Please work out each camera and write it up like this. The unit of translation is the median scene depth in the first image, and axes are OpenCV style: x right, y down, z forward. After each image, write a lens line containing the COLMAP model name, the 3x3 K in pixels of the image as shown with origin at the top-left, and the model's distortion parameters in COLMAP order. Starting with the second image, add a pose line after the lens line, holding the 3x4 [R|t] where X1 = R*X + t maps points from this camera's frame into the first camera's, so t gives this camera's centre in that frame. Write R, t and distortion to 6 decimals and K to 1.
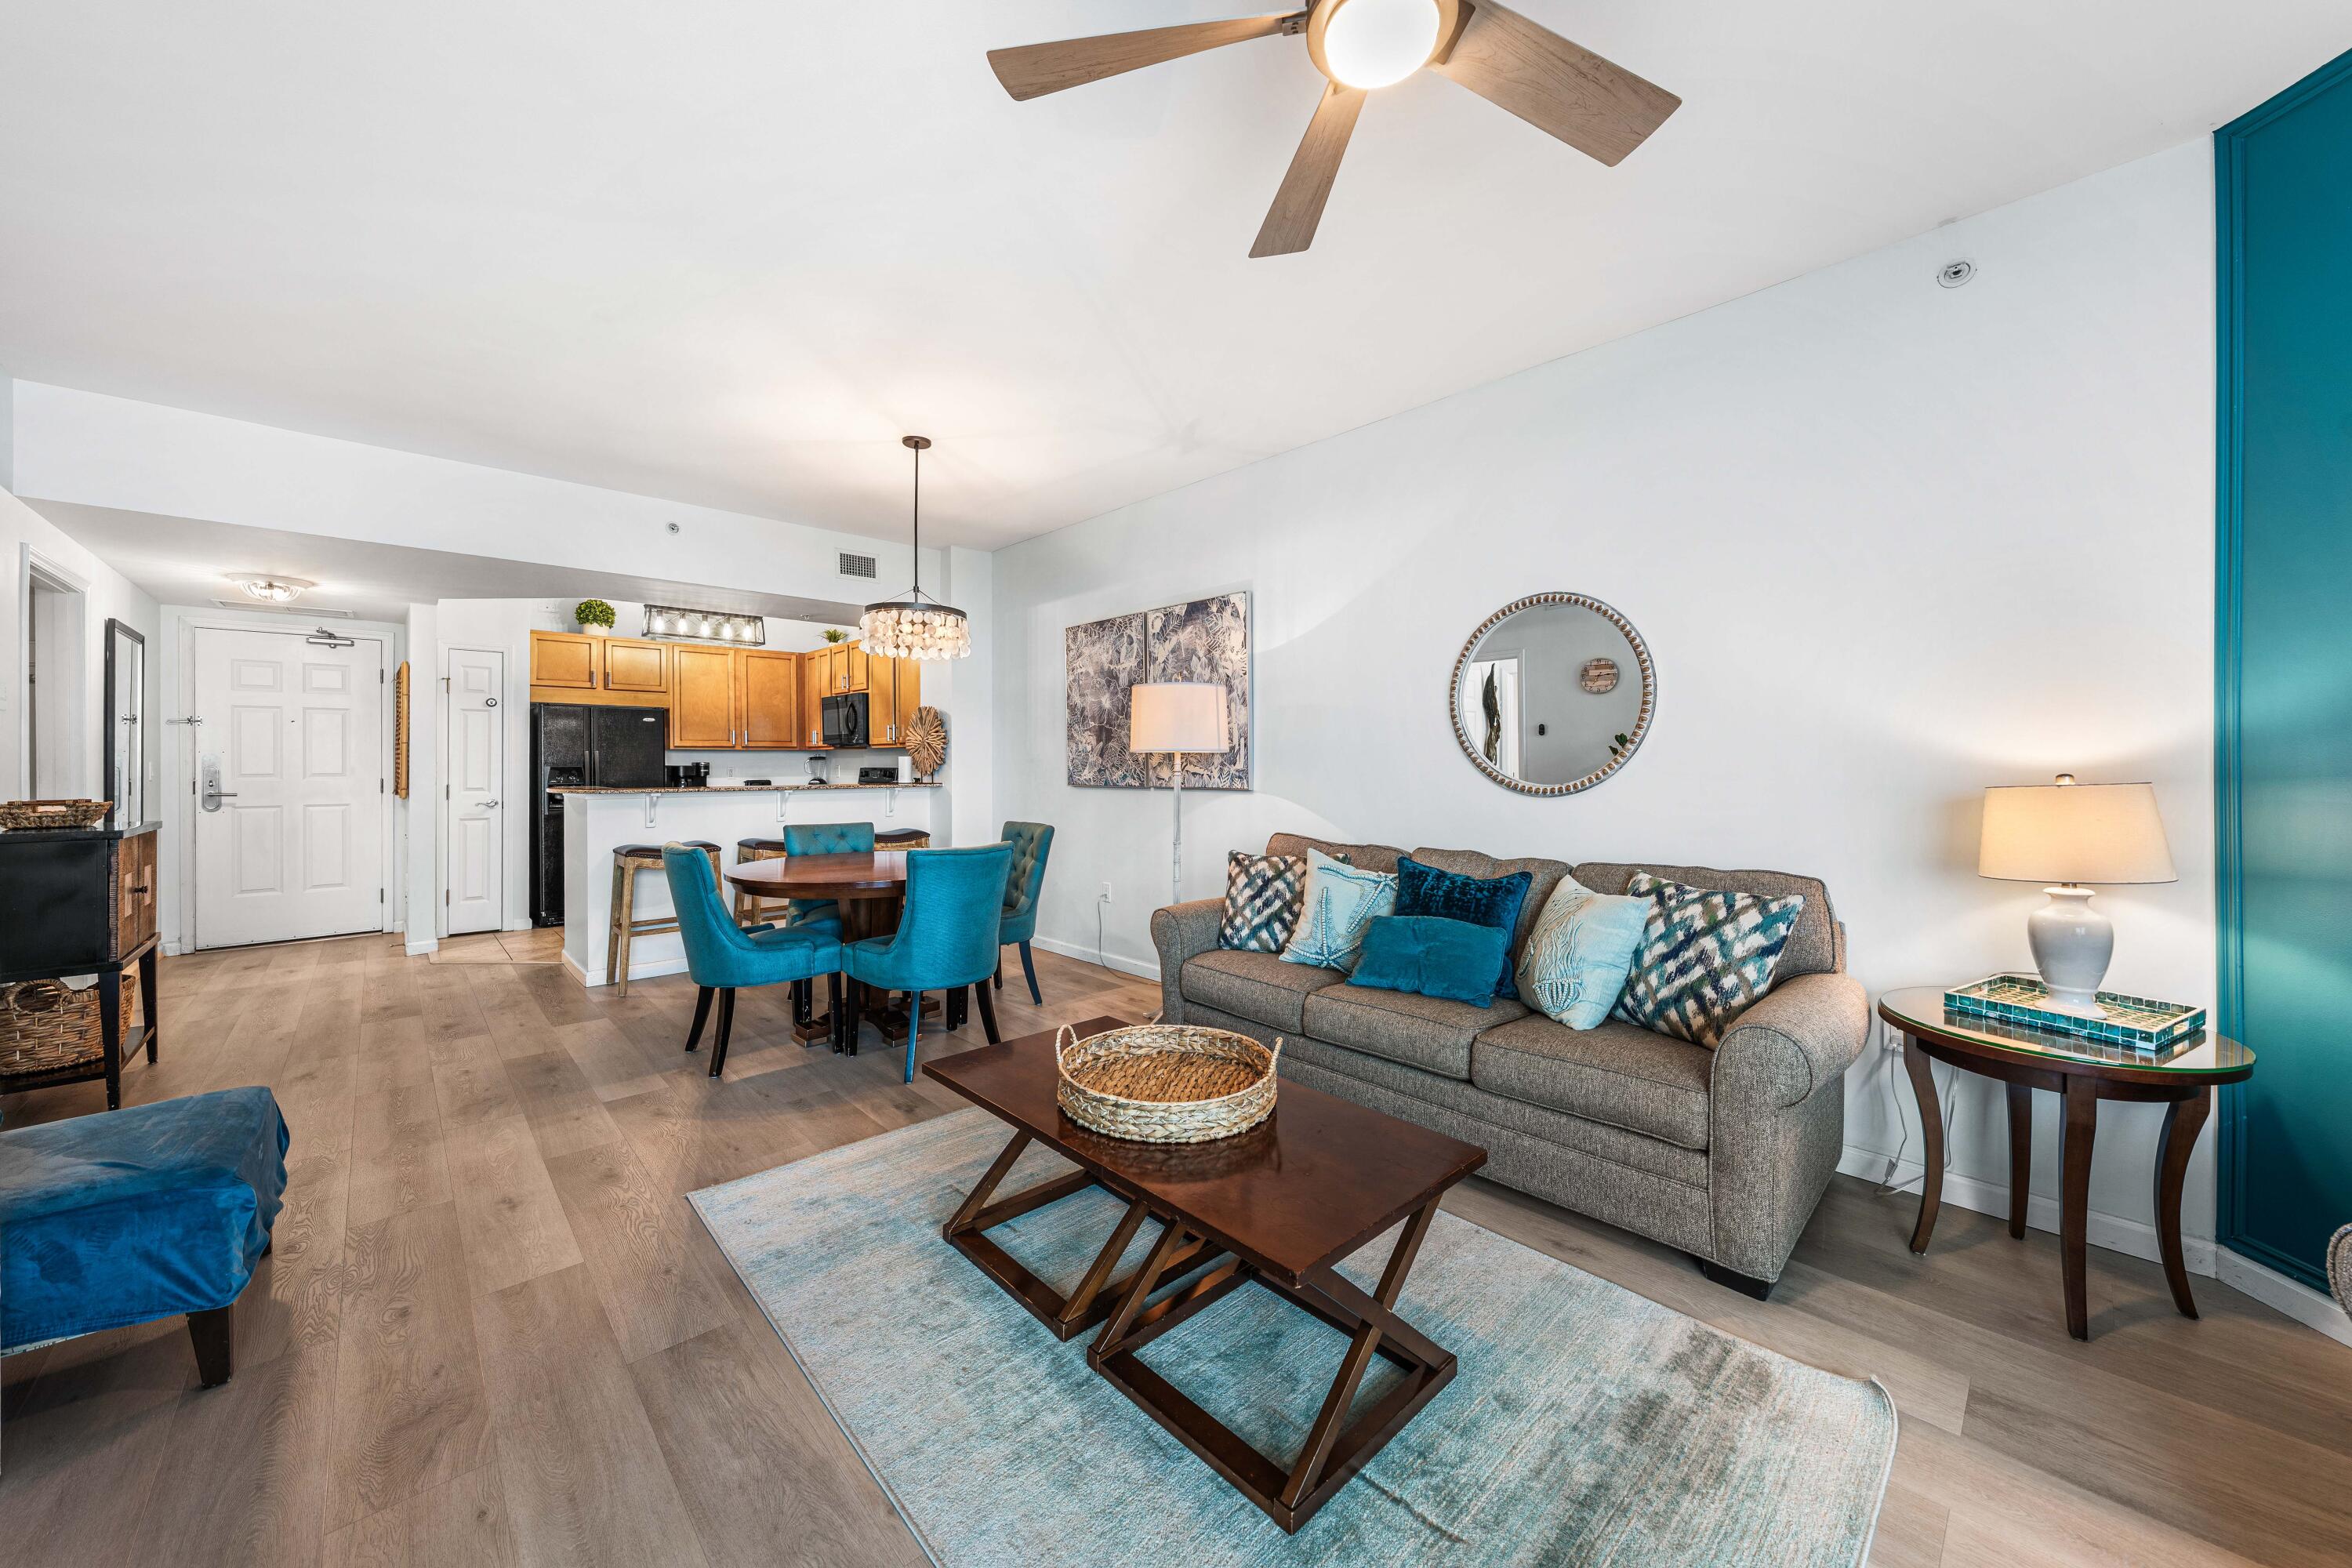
lens RADIAL K [[850.5, 0, 1166.0], [0, 850.5, 766.3], [0, 0, 1]] dist [-0.001114, -0.000304]
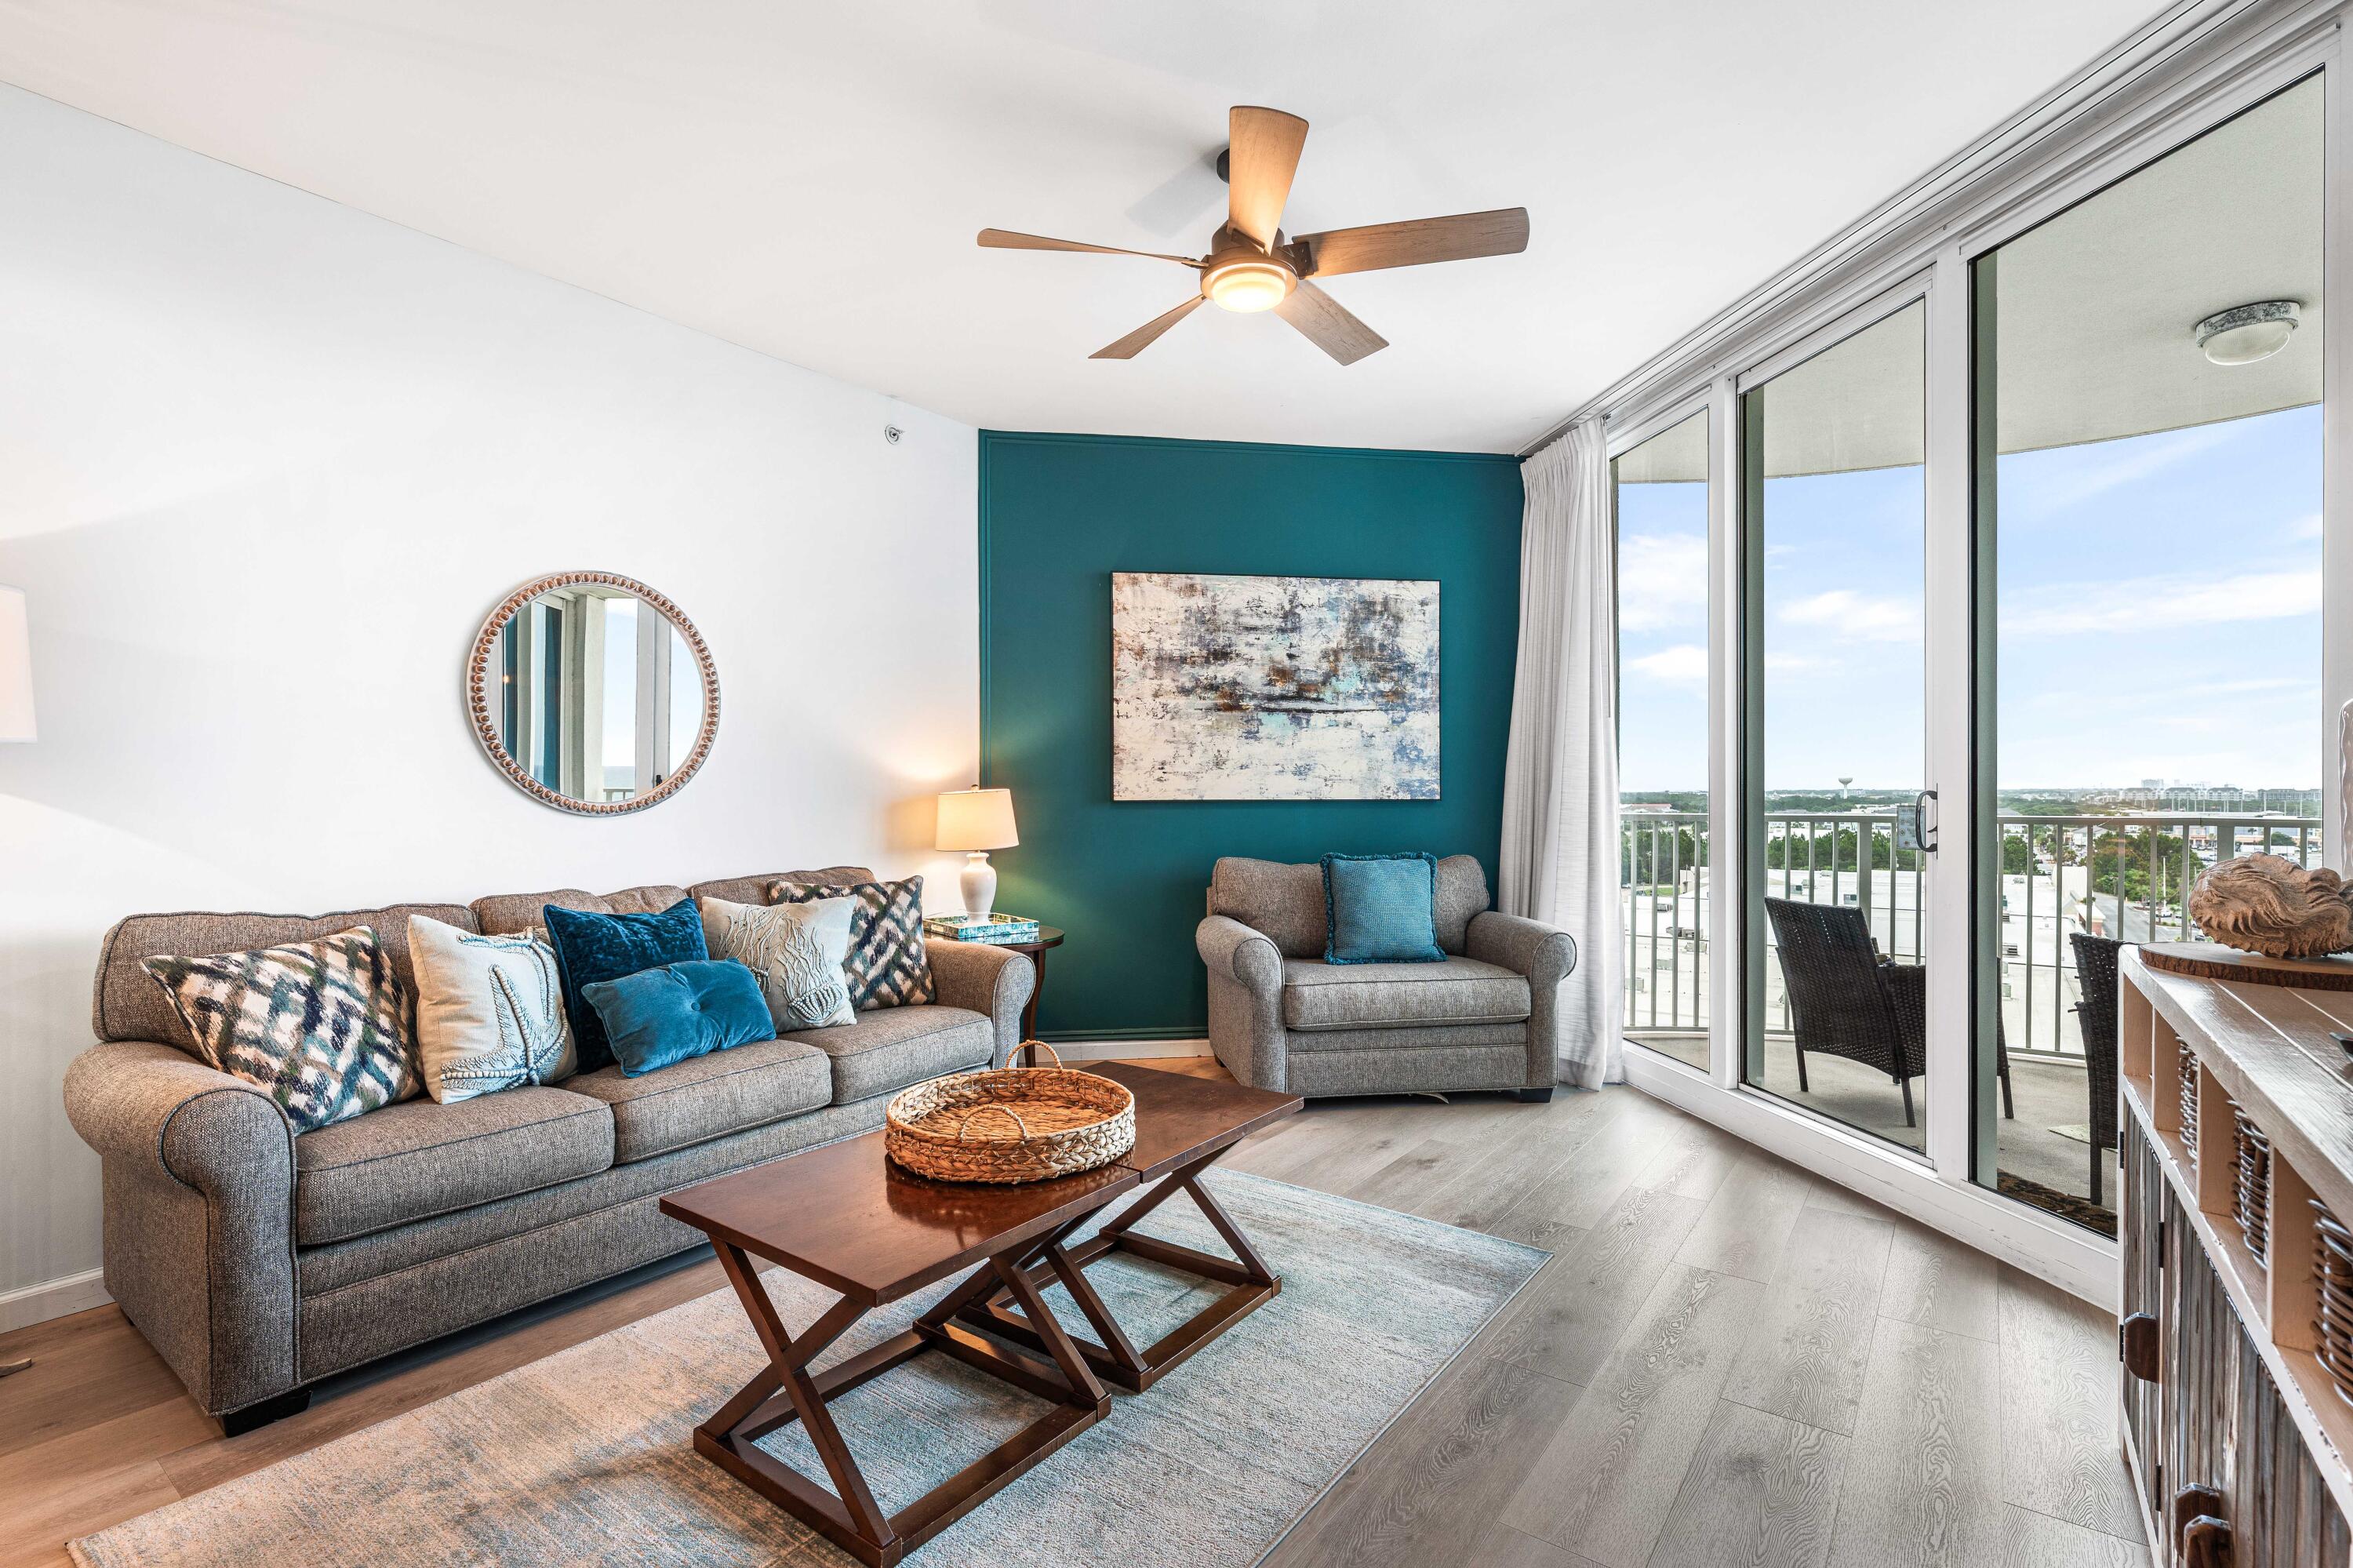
lens RADIAL K [[1078.2, 0, 1179.3], [0, 1078.2, 798.5], [0, 0, 1]] dist [0.001621, -0.000177]
pose [[-0.182535, -0.008515, 0.983162, -0.415518], [0.004969, 0.999942, 0.009582, 0.006597], [-0.983187, 0.006635, -0.182482, 0.378478]]
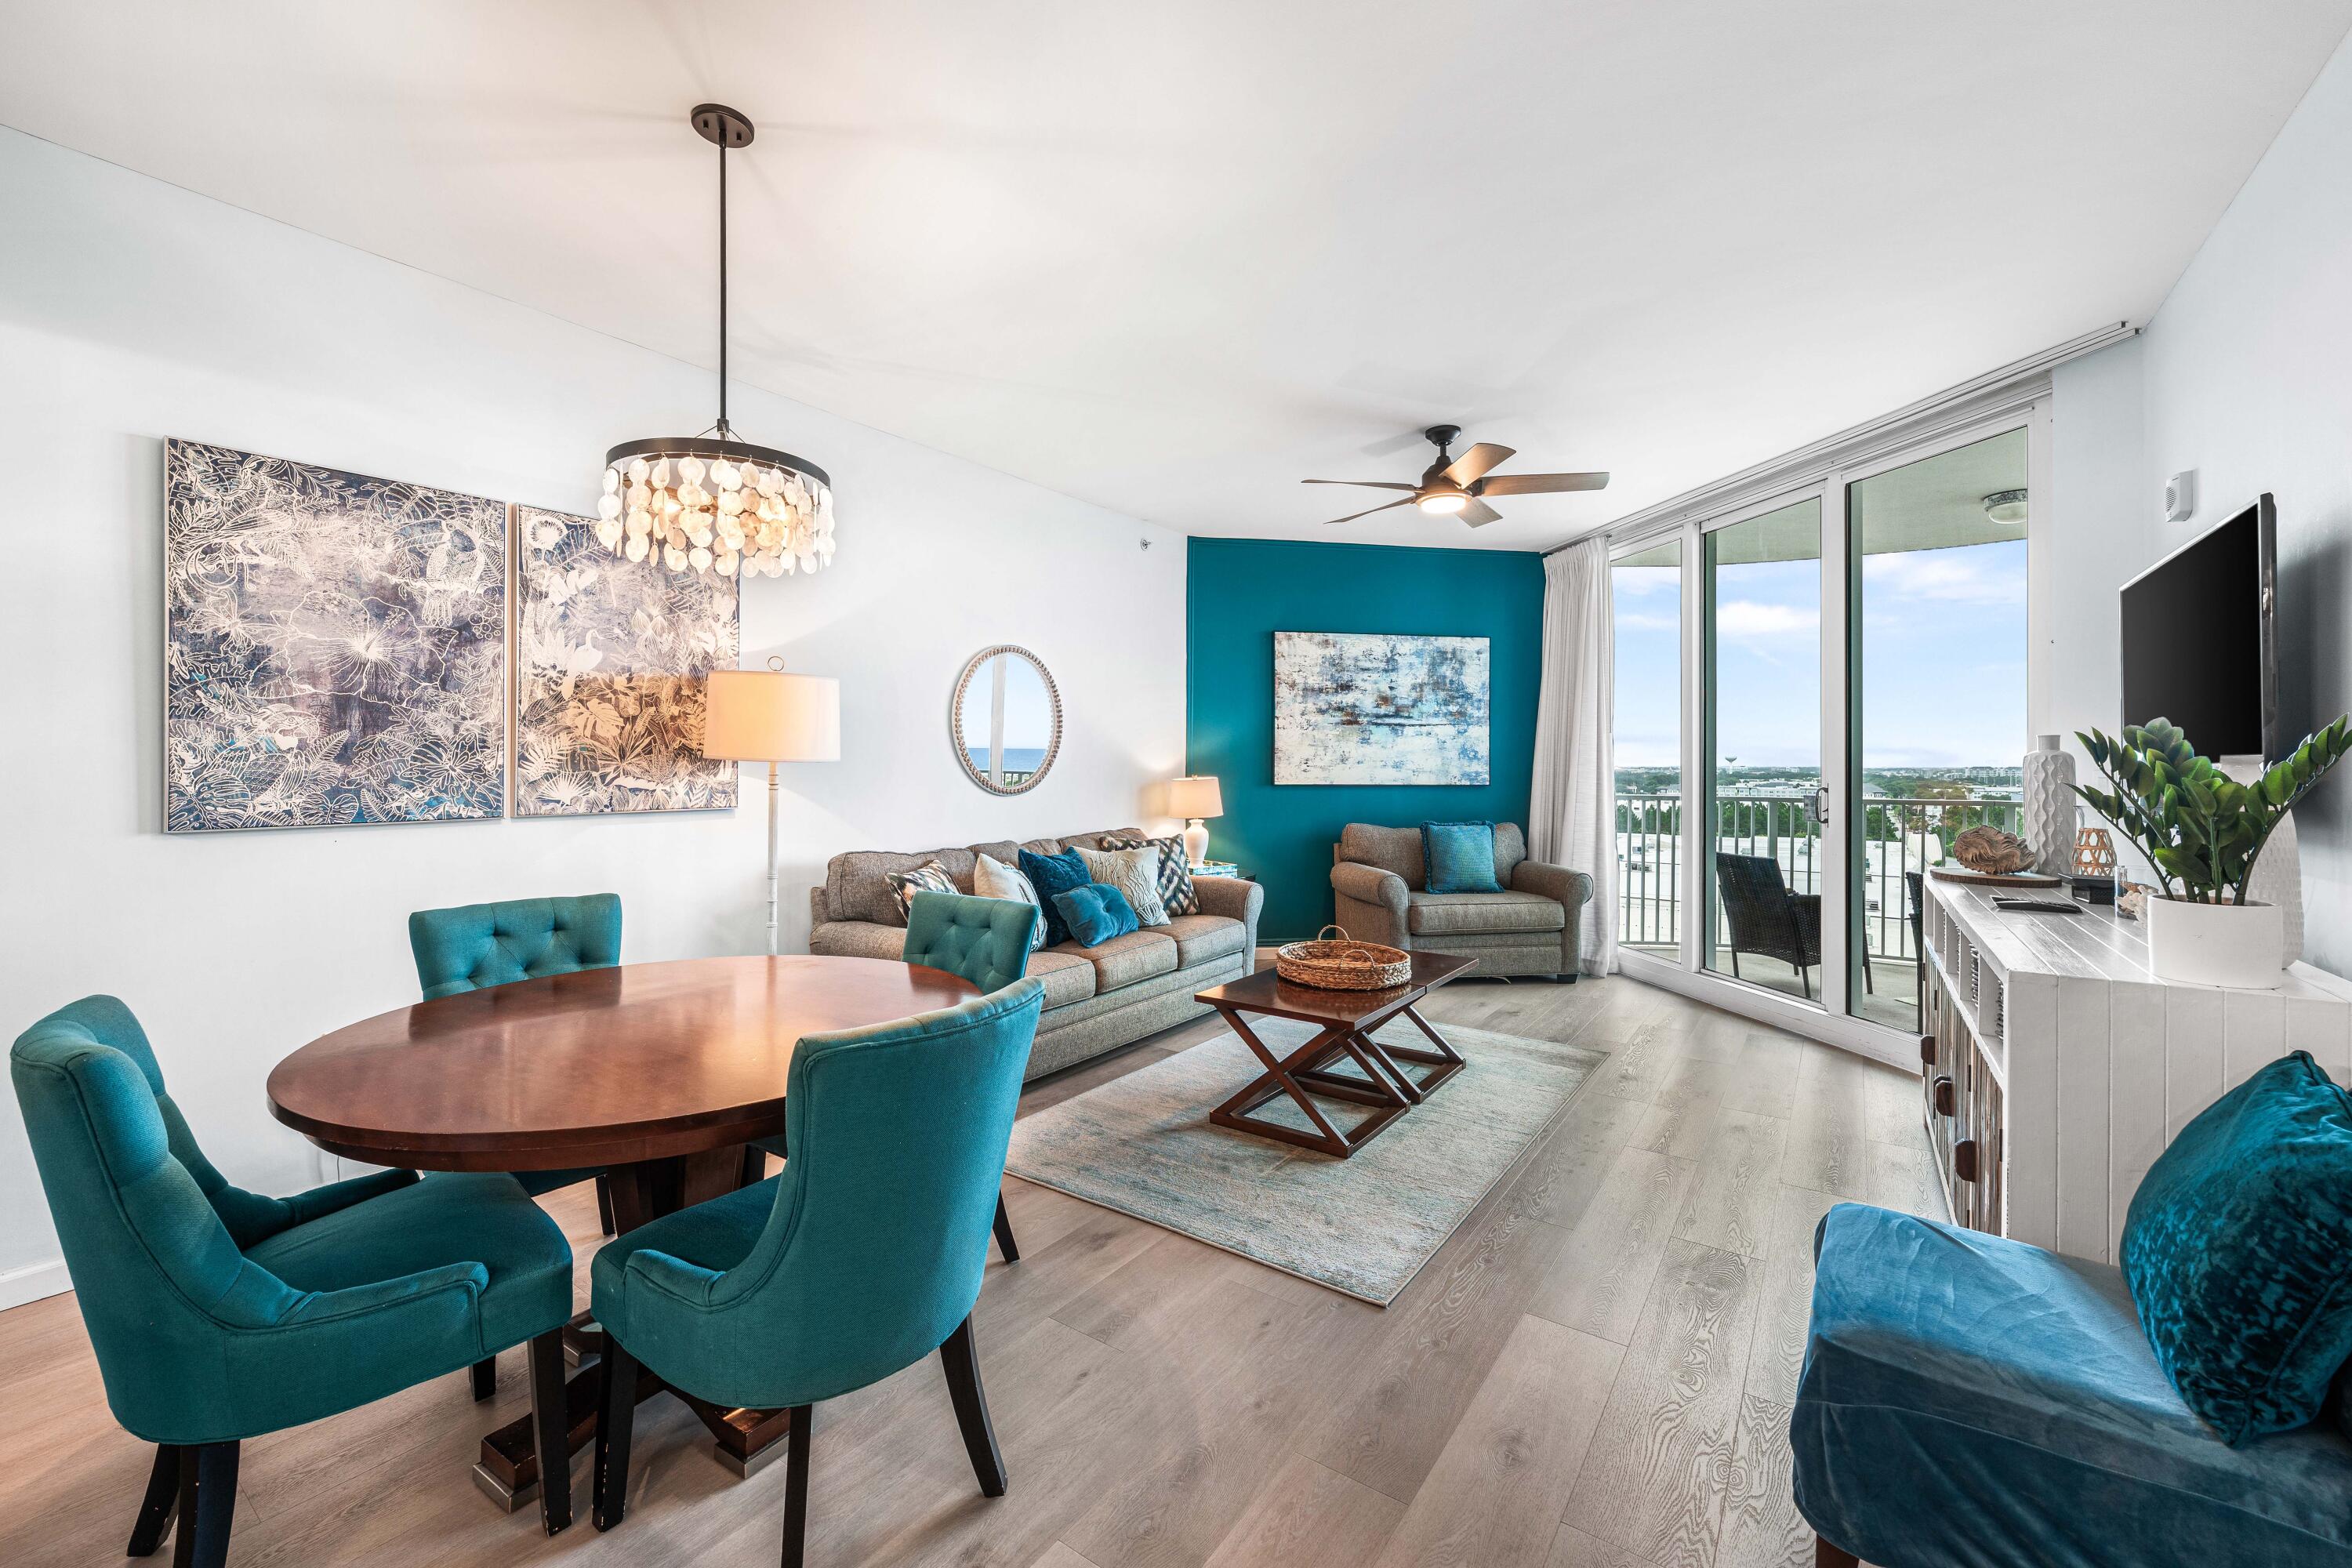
lens RADIAL K [[947.1, 0, 1159.4], [0, 947.1, 758.8], [0, 0, 1]] dist [-0.002541, -0.000405]
pose [[-0.192451, 0.001997, 0.981305, -0.643437], [-0.002070, 0.999995, -0.002441, -0.011955], [-0.981304, -0.002501, -0.192446, 0.630098]]
